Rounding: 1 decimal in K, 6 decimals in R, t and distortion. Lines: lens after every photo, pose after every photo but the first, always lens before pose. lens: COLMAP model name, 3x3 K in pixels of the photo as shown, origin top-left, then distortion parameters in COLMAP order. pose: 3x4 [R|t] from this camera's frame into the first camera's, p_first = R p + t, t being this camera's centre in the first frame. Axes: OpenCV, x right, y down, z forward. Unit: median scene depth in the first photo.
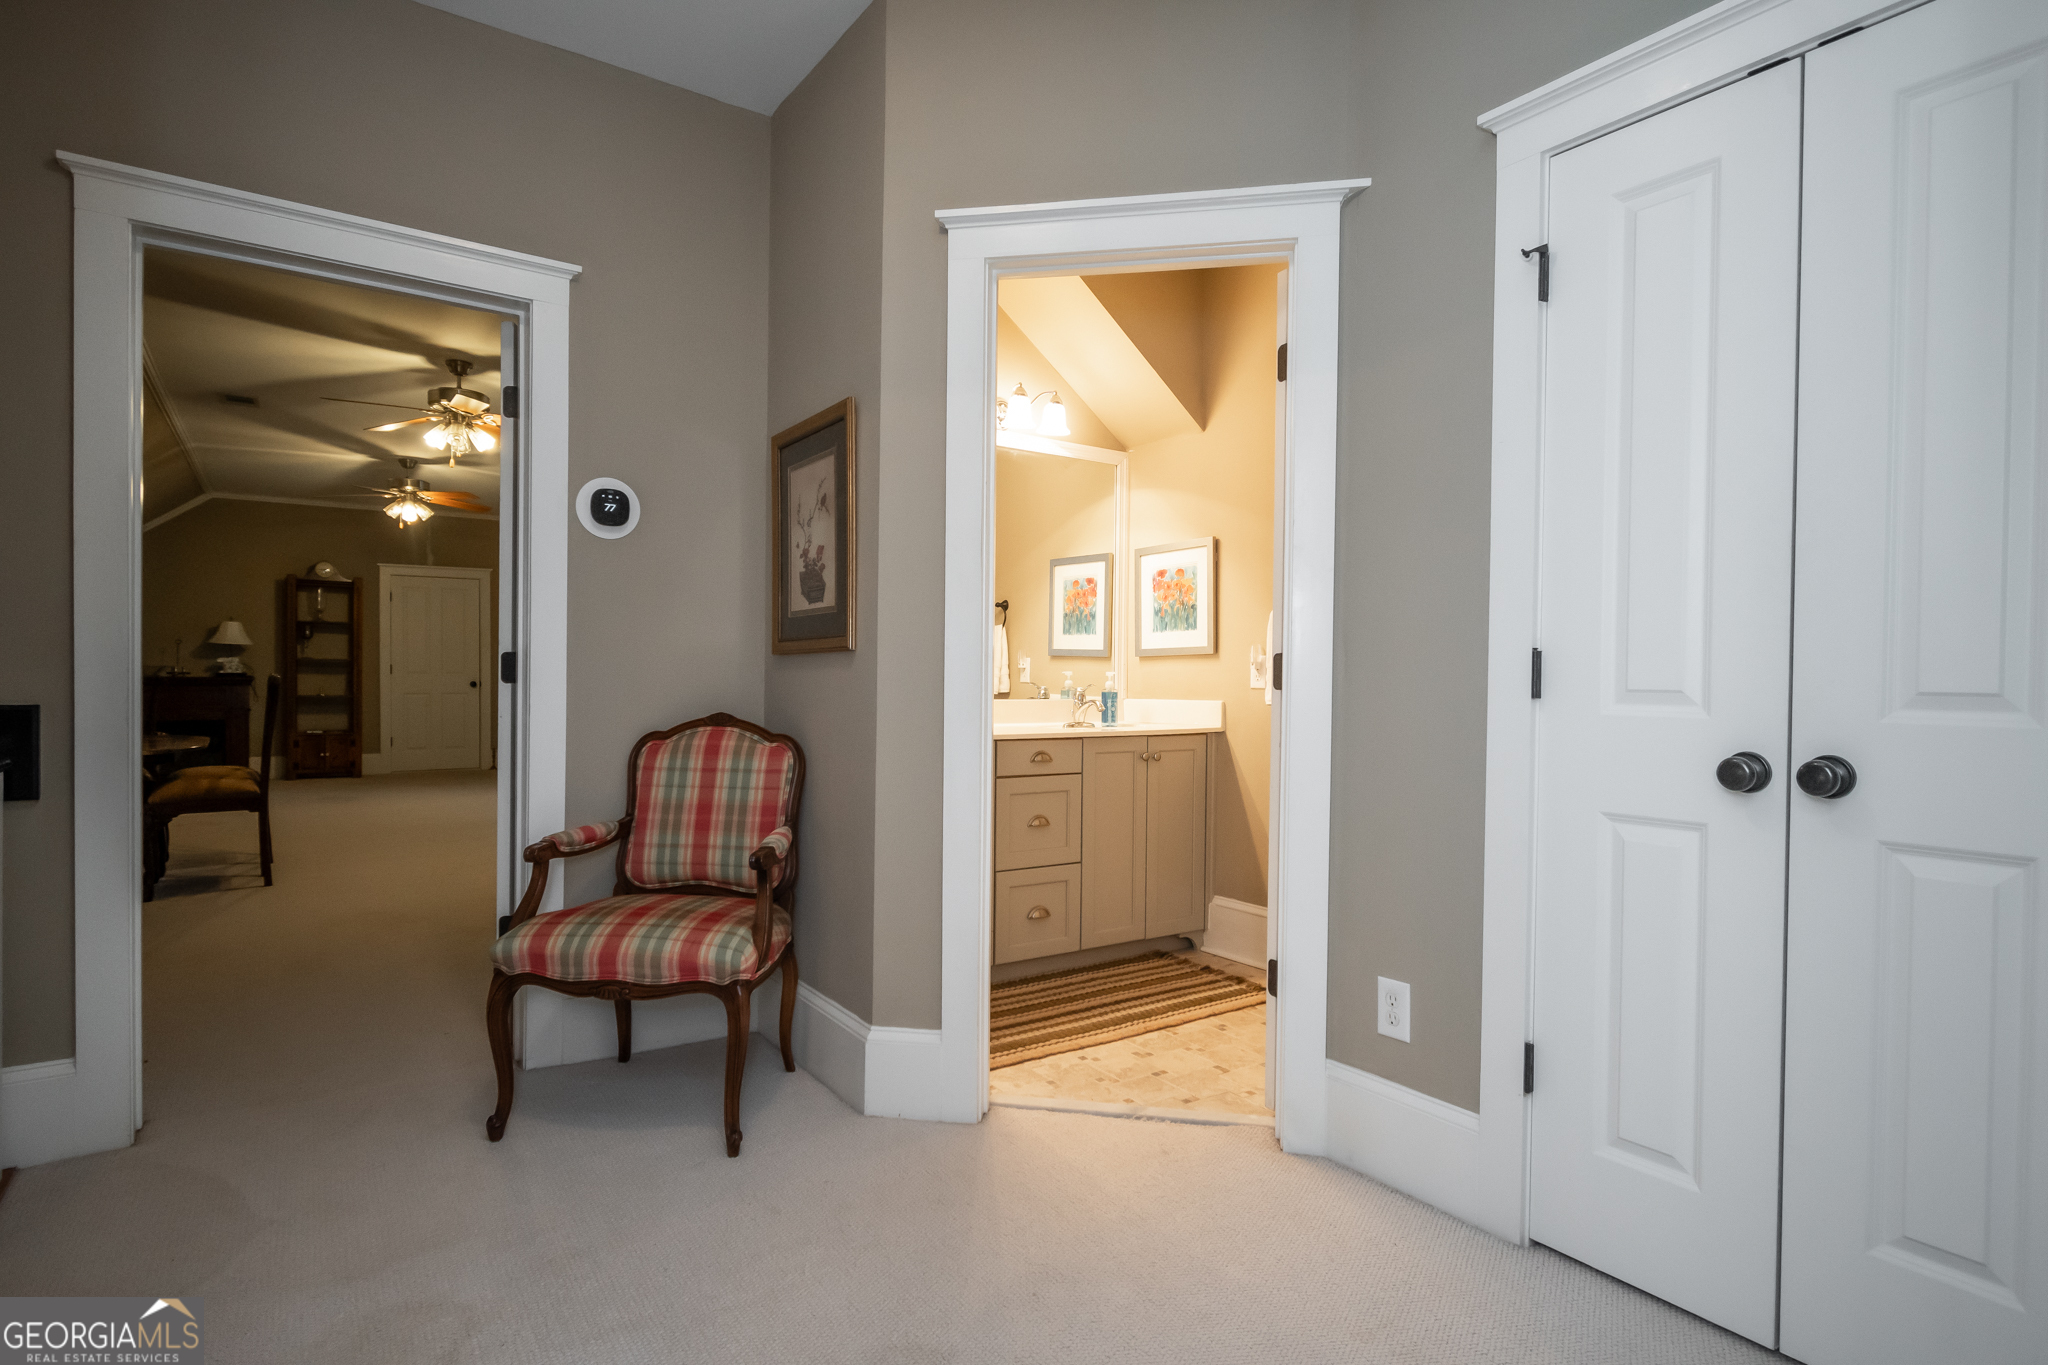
lens RADIAL K [[1029.6, 0, 1021.2], [0, 1029.6, 689.3], [0, 0, 1]] dist [-0.000434, -0.000227]
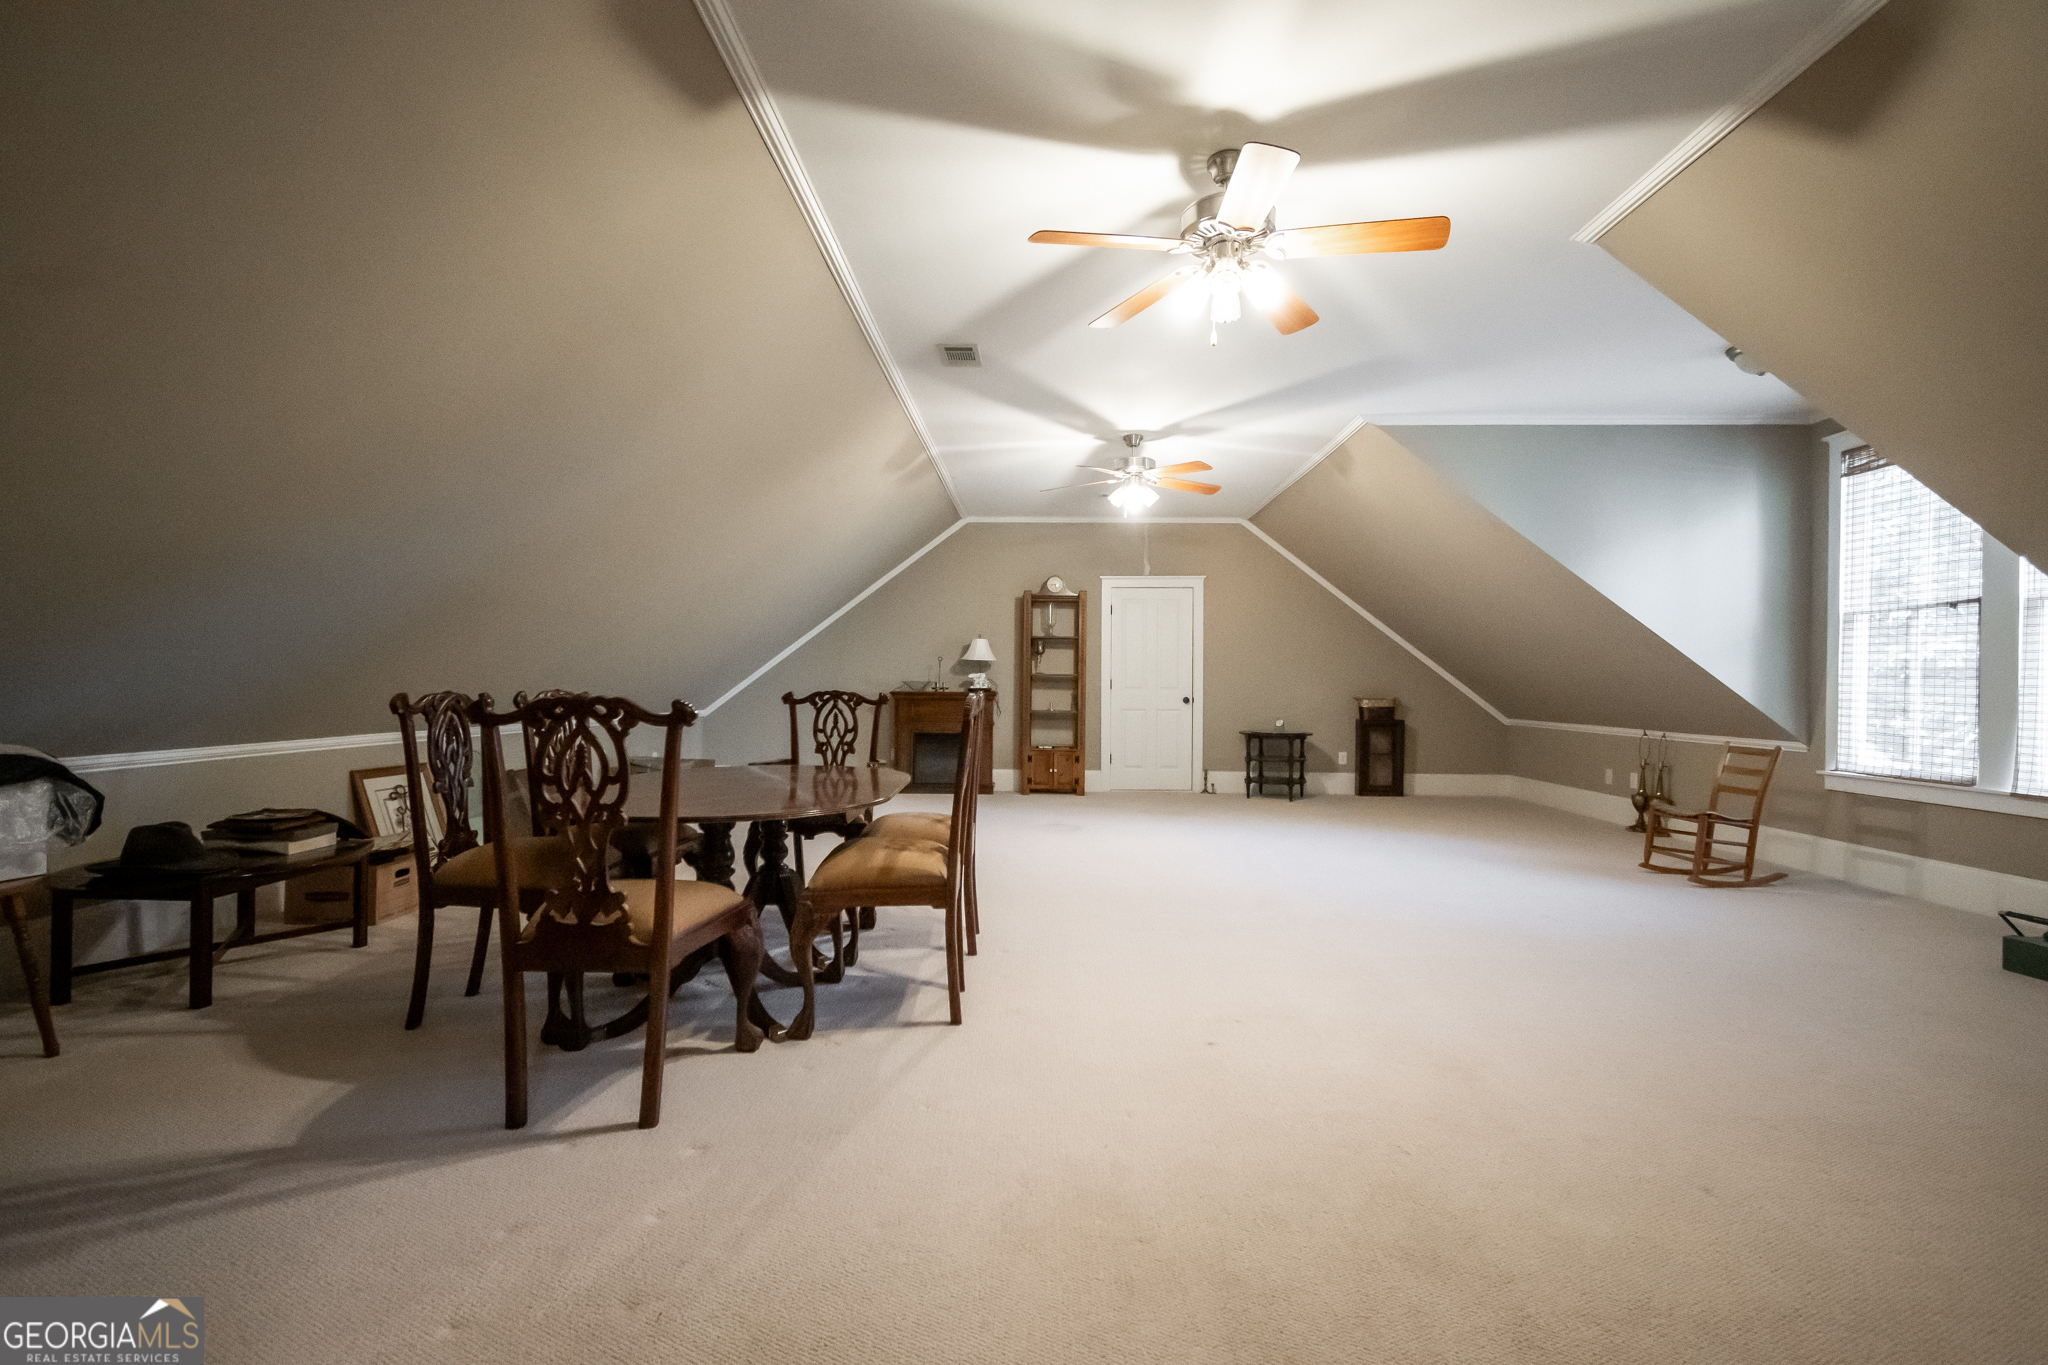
lens RADIAL K [[902.2, 0, 1024.0], [0, 902.2, 682.5], [0, 0, 1]] dist [0.016362, -0.009531]
pose [[0.801783, -0.001053, -0.597614, -0.197320], [-0.009956, 0.999836, -0.015119, -0.008822], [0.597532, 0.018072, 0.801642, 0.313122]]
